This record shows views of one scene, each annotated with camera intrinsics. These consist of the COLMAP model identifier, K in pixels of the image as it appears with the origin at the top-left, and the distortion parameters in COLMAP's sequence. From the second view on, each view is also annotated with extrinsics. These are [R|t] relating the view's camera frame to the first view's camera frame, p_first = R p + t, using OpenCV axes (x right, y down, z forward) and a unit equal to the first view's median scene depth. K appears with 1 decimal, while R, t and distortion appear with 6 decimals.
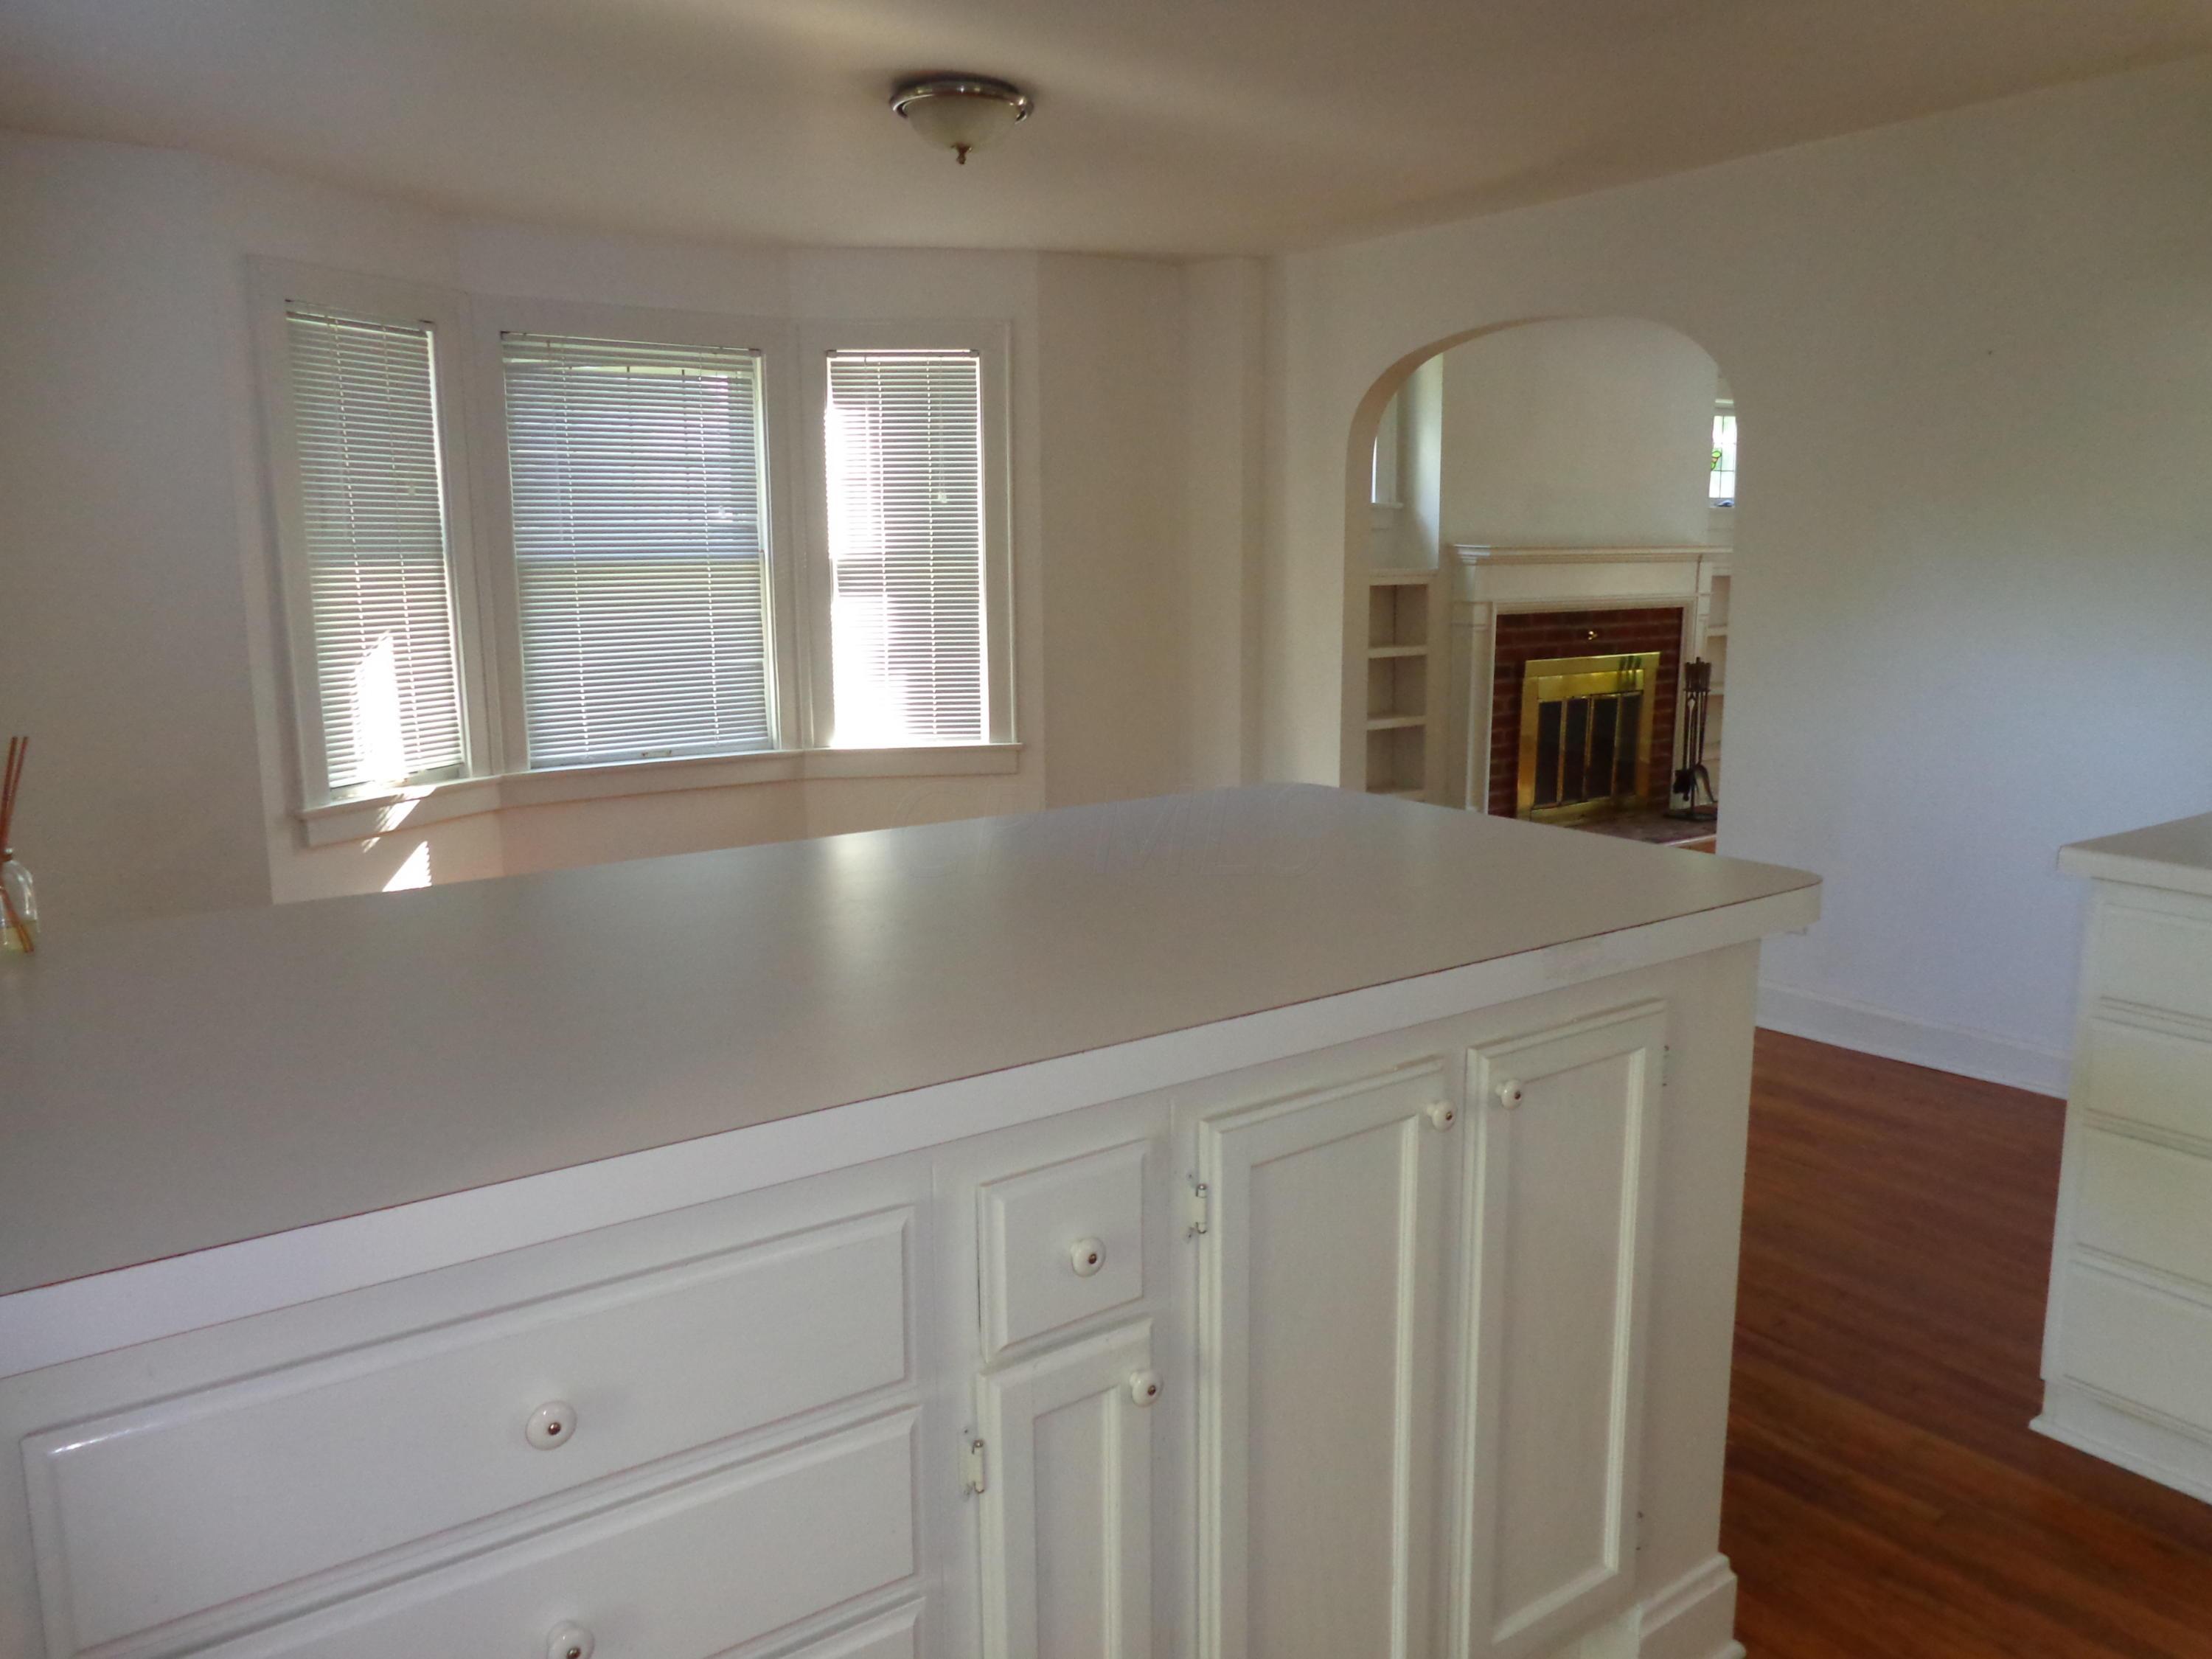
lens RADIAL K [[1677.4, 0, 1106.0], [0, 1677.4, 829.5], [0, 0, 1]] dist [-0.000528, -0.000169]
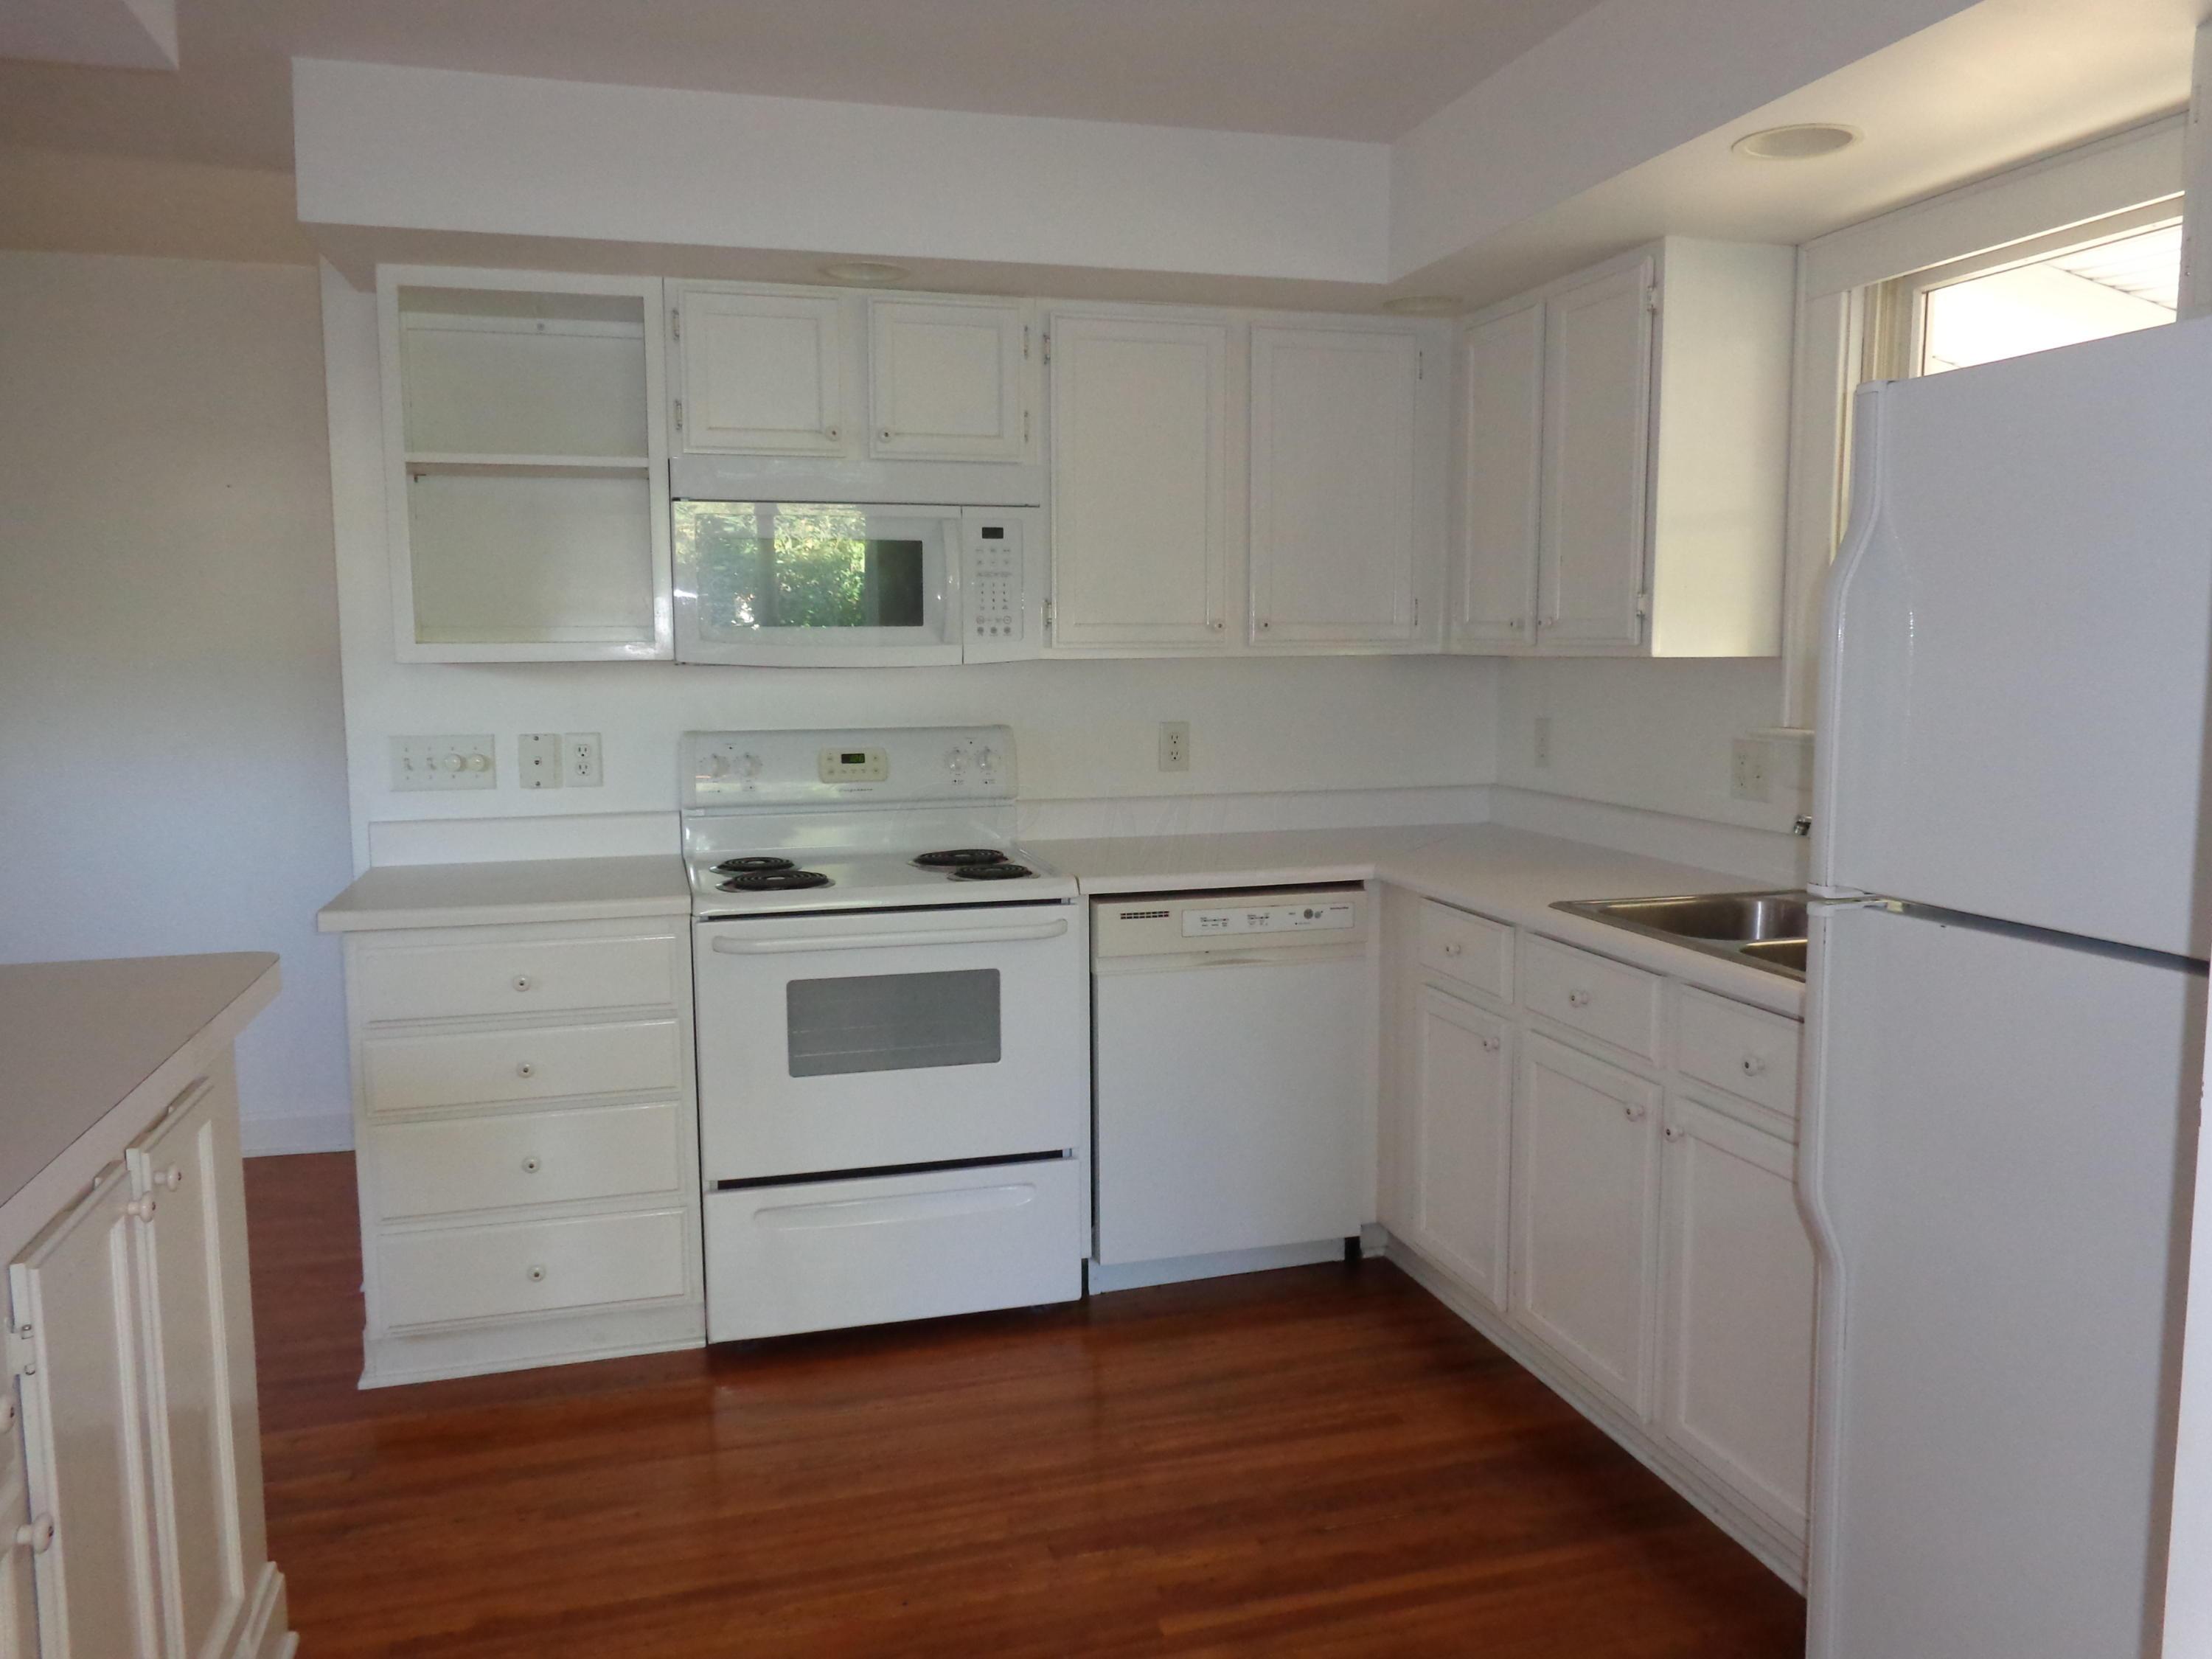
lens RADIAL K [[1677.4, 0, 1106.0], [0, 1677.4, 829.5], [0, 0, 1]] dist [-0.000528, -0.000169]
pose [[0.346655, -0.110830, 0.931422, -0.411893], [0.176459, 0.982971, 0.051290, -0.011512], [-0.921245, 0.146578, 0.360309, 0.000367]]
